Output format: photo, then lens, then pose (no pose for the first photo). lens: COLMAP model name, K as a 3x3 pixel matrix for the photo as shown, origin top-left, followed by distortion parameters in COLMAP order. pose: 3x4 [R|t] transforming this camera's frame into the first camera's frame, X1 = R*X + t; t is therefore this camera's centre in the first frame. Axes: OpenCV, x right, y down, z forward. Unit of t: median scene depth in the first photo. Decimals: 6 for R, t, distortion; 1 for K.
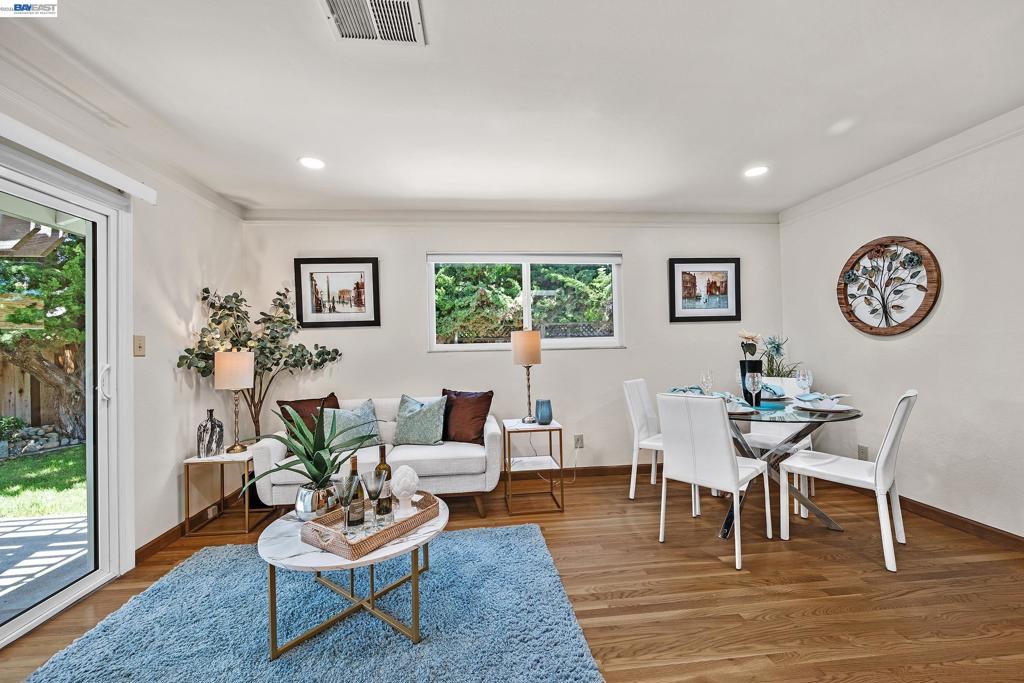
lens RADIAL K [[406.2, 0, 509.9], [0, 406.2, 345.1], [0, 0, 1]] dist [-0.003982, 0.000047]
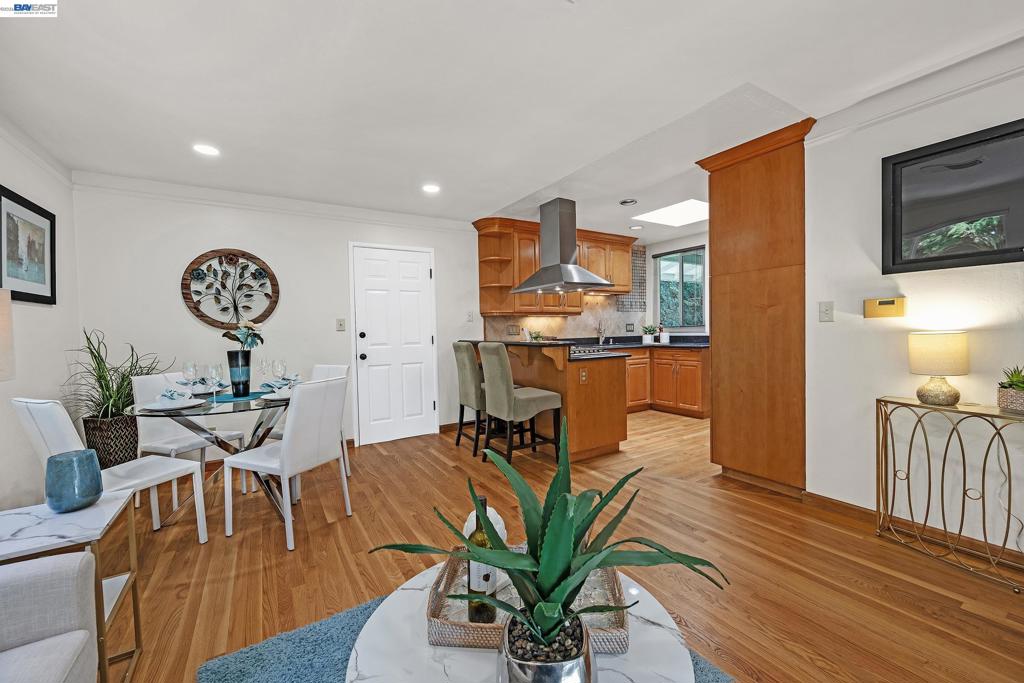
lens RADIAL K [[406.2, 0, 510.3], [0, 406.2, 346.5], [0, 0, 1]] dist [-0.003982, 0.000047]
pose [[-0.453975, -0.003302, 0.891008, -0.523249], [0.028190, 0.999439, 0.018067, 0.027308], [-0.890569, 0.033320, -0.453627, 0.788127]]
